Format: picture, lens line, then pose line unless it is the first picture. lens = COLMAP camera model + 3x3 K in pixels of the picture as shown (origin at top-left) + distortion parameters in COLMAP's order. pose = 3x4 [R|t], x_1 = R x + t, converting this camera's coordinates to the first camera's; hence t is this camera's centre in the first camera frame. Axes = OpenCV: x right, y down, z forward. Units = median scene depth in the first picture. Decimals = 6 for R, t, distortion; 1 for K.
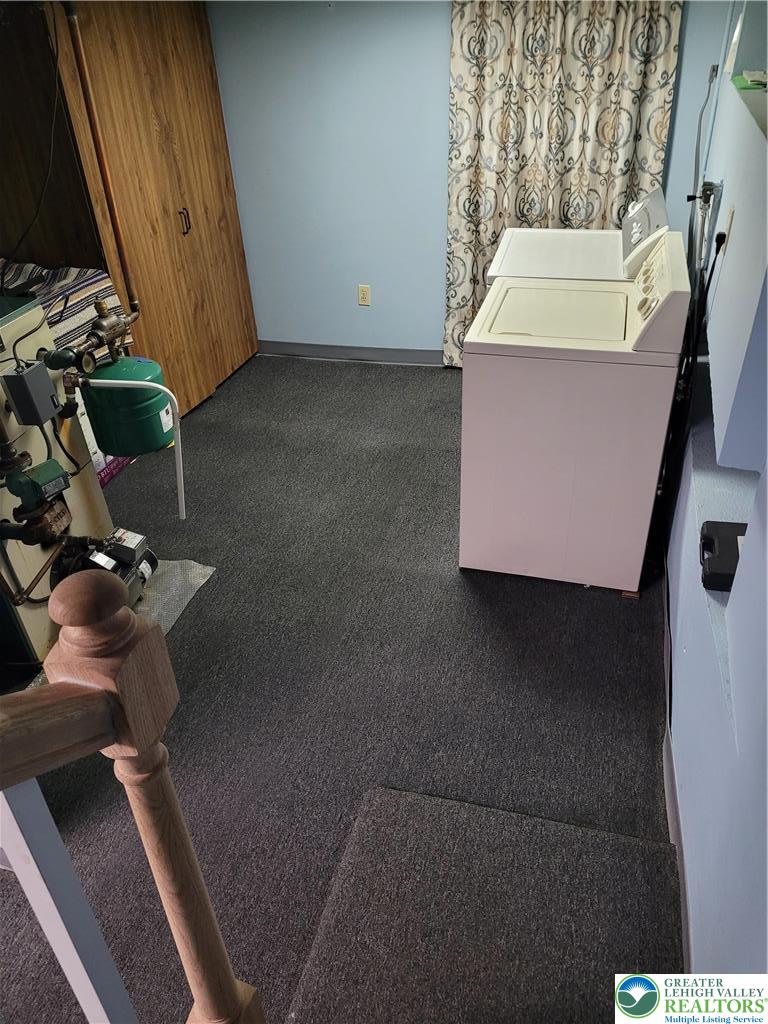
lens RADIAL K [[771.8, 0, 386.3], [0, 771.8, 510.2], [0, 0, 1]] dist [0.025345, 0.002773]
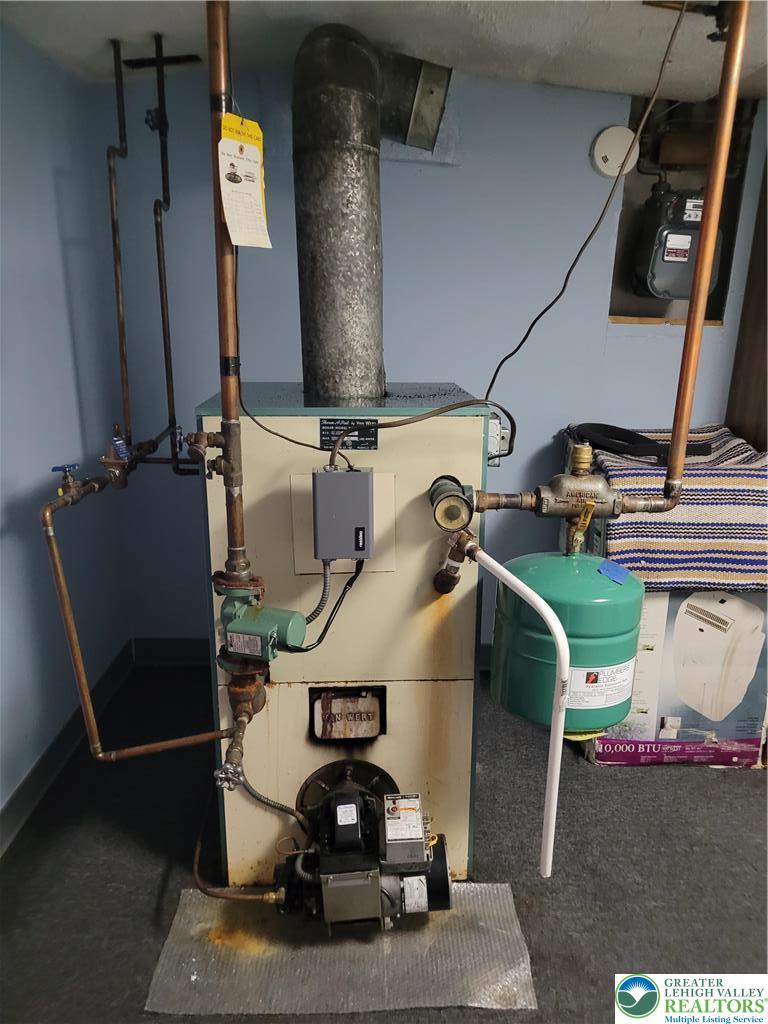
lens RADIAL K [[771.8, 0, 383.5], [0, 771.8, 515.7], [0, 0, 1]] dist [0.025345, 0.002773]
pose [[0.325816, 0.303839, -0.895280, 0.133679], [-0.555037, 0.828063, 0.079034, -0.244530], [0.765361, 0.471162, 0.438438, 0.844886]]
